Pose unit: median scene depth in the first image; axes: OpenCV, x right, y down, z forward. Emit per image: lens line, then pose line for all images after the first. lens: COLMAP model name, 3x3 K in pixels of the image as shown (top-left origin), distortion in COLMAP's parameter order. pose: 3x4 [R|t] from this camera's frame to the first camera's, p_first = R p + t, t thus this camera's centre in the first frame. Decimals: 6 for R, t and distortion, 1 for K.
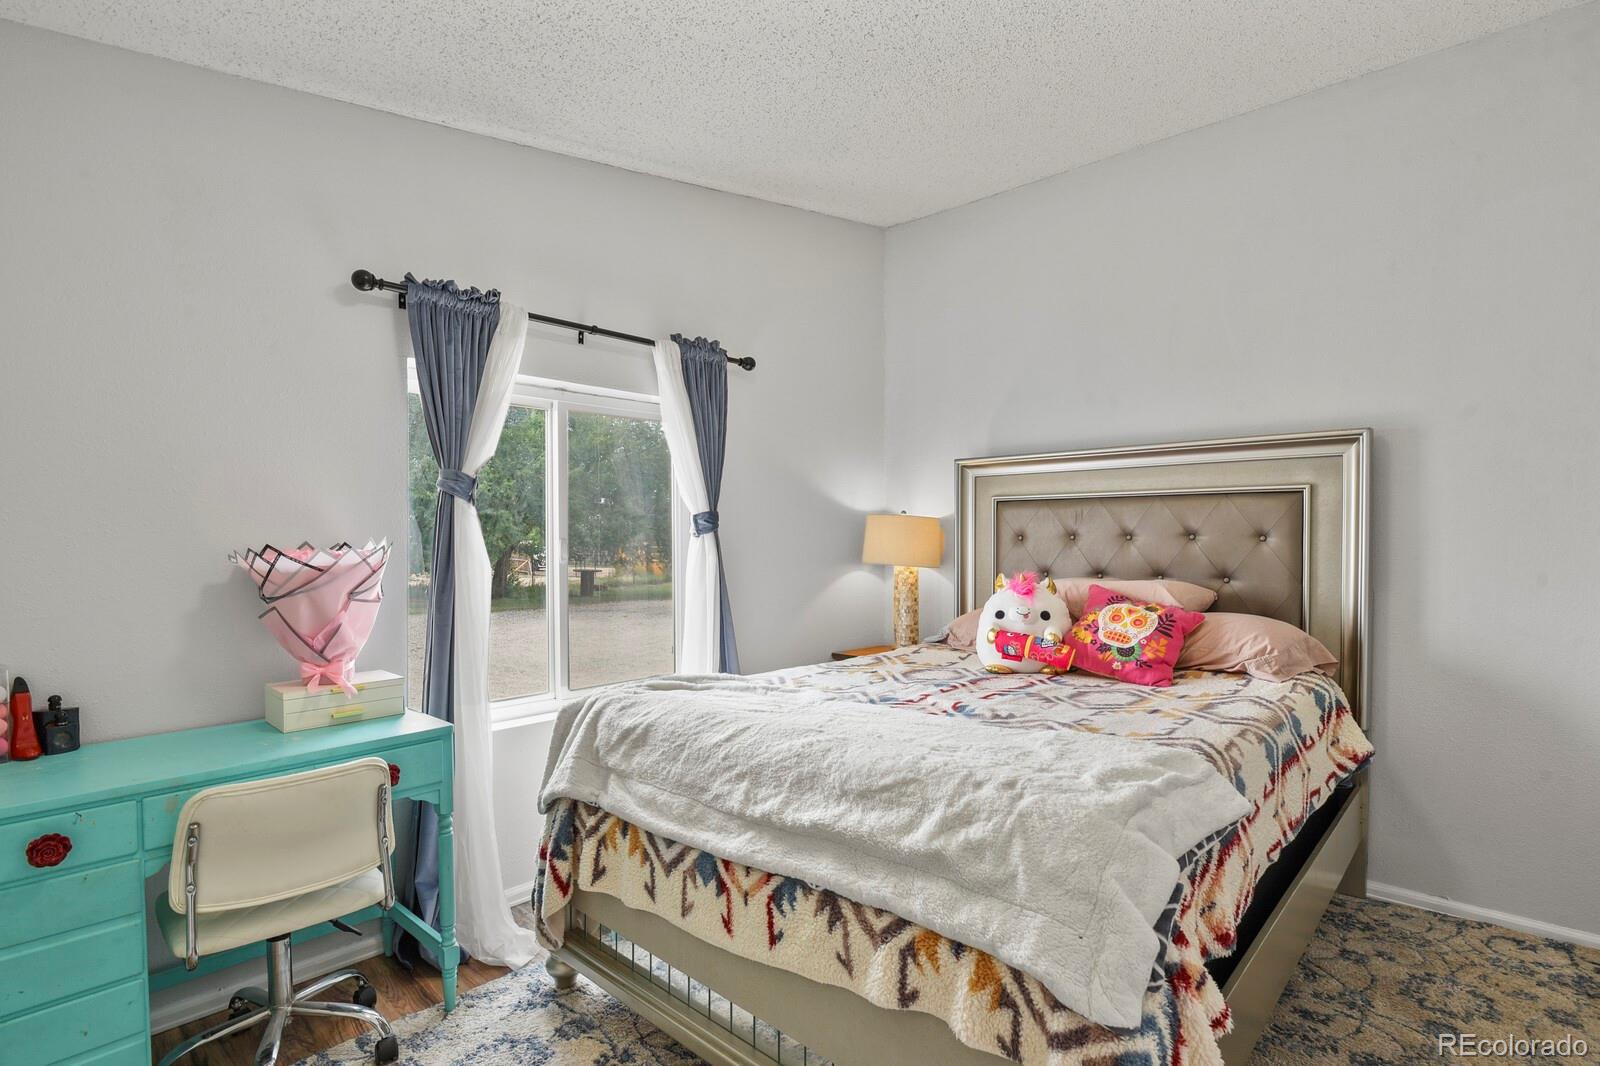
lens RADIAL K [[789.1, 0, 807.7], [0, 789.1, 542.3], [0, 0, 1]] dist [-0.004241, -0.004108]
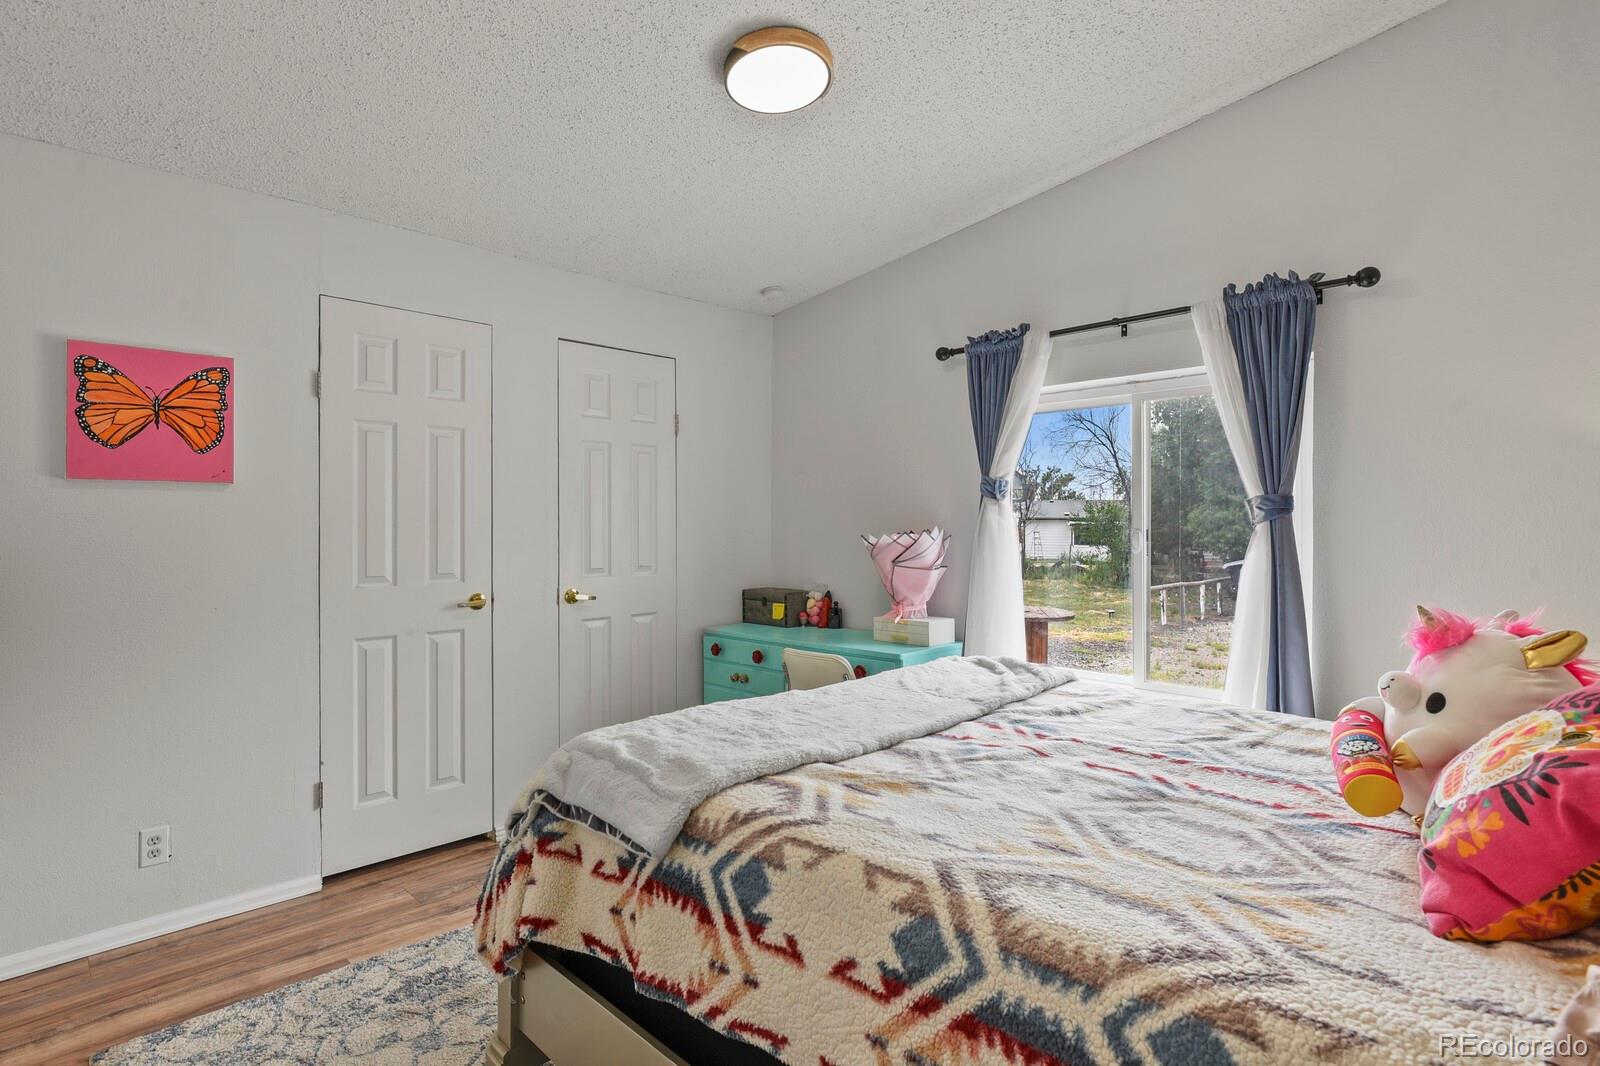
lens RADIAL K [[789.1, 0, 806.9], [0, 789.1, 524.7], [0, 0, 1]] dist [-0.004241, -0.004108]
pose [[-0.036931, -0.000907, -0.999317, 0.823578], [-0.010265, 0.999947, -0.000528, -0.005463], [0.999265, 0.010239, -0.036938, 0.703292]]
